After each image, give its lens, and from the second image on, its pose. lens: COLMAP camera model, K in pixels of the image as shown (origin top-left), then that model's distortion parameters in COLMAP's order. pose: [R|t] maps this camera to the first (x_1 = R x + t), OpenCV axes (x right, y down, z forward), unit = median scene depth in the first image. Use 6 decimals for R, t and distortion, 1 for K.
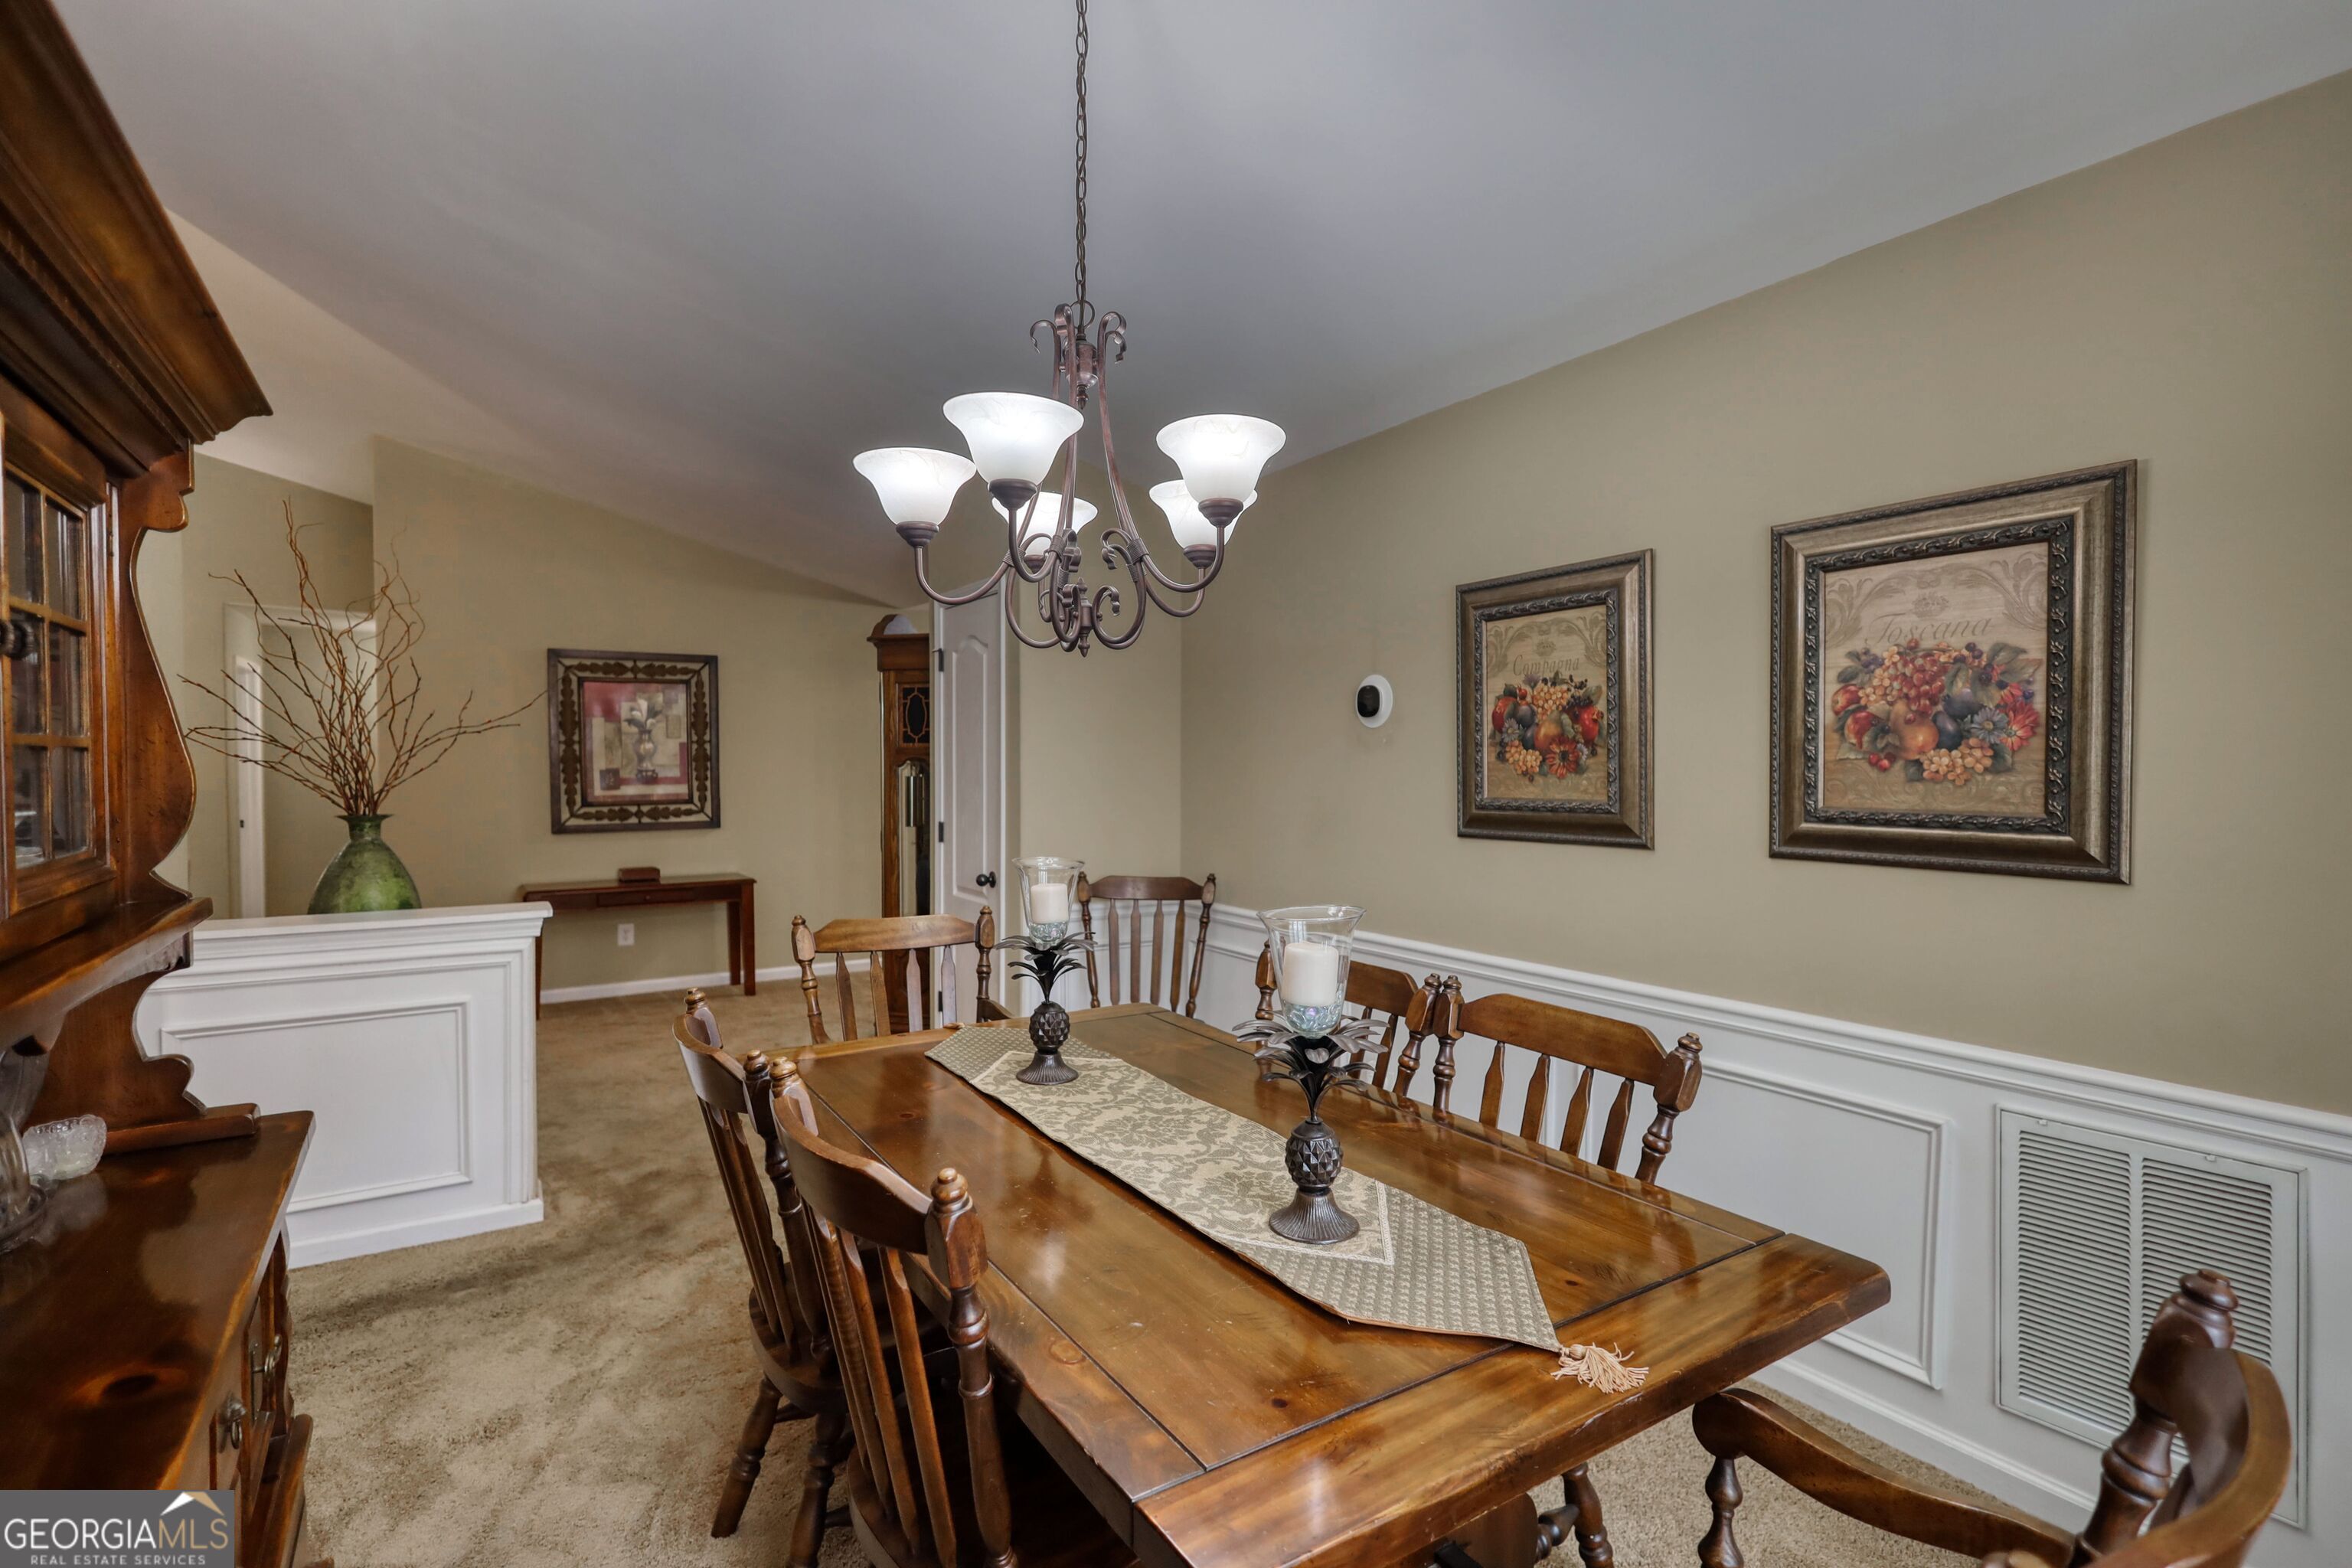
lens RADIAL K [[1096.4, 0, 1183.4], [0, 1096.4, 805.4], [0, 0, 1]] dist [-0.003240, -0.000659]
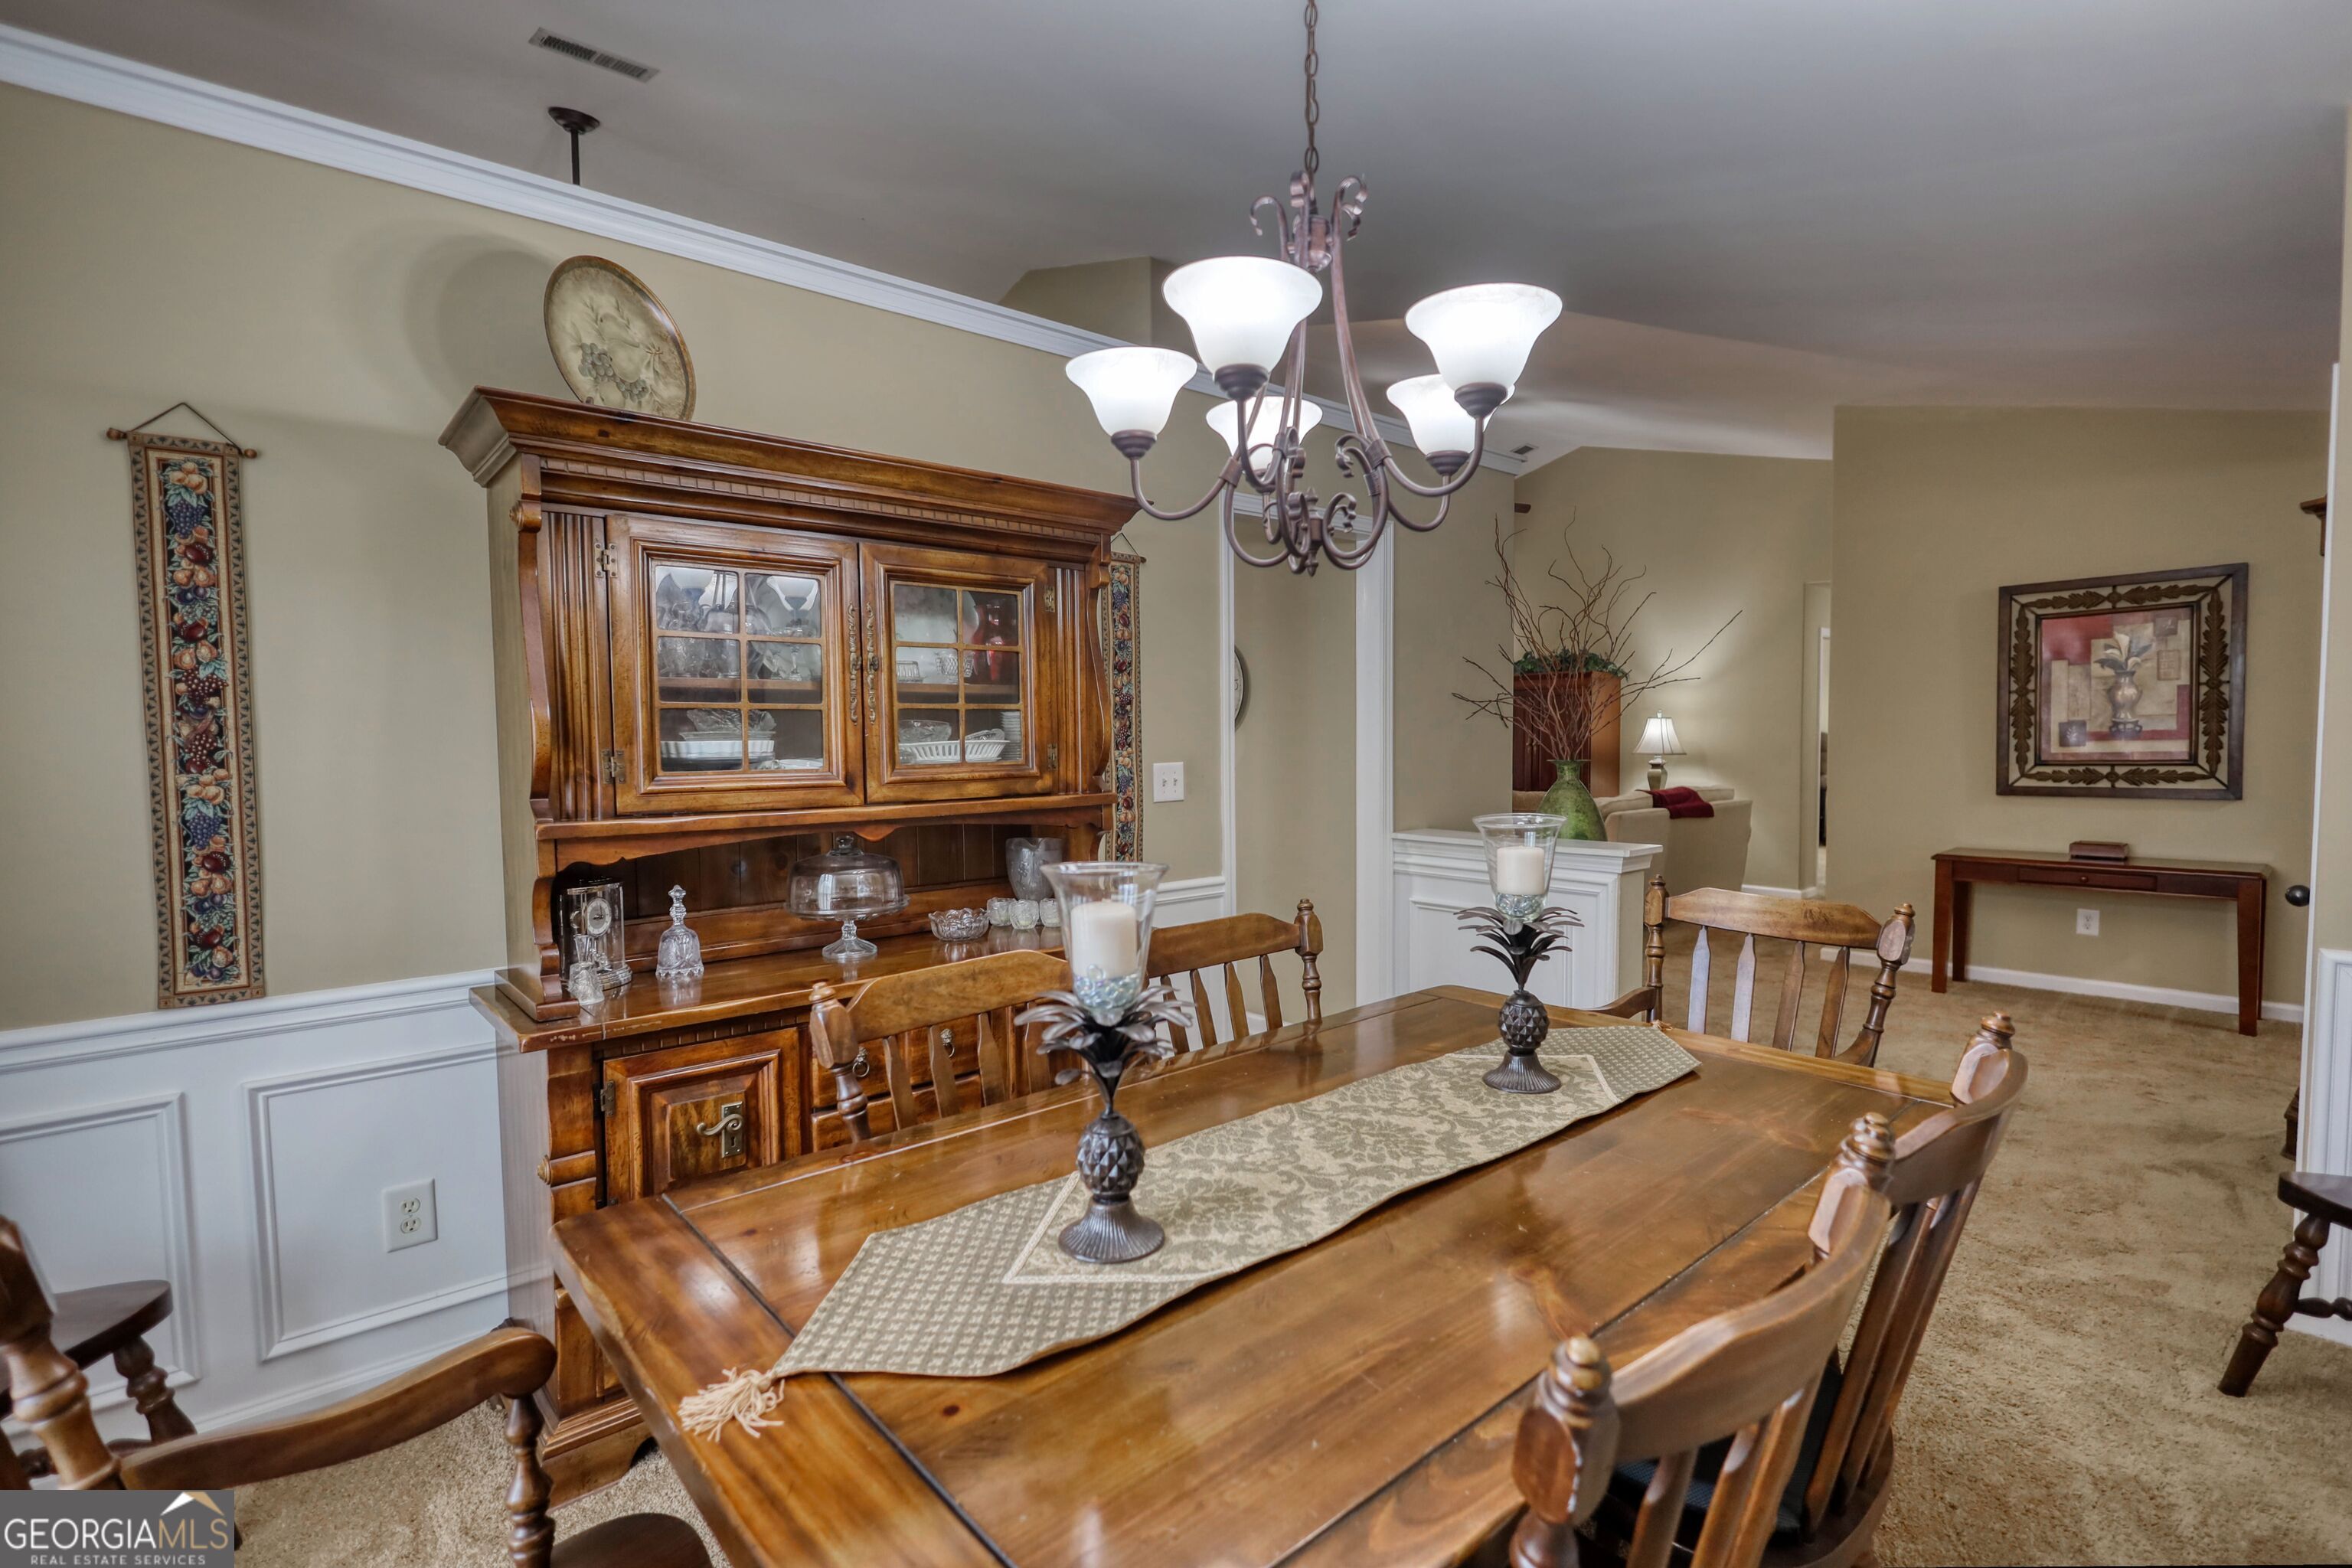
lens RADIAL K [[1088.0, 0, 1164.4], [0, 1088.0, 794.4], [0, 0, 1]] dist [-0.001144, 0.000136]
pose [[0.139826, 0.050285, -0.988898, 0.203078], [-0.024854, 0.998573, 0.047263, 0.000479], [0.989864, 0.017969, 0.140876, 0.199522]]
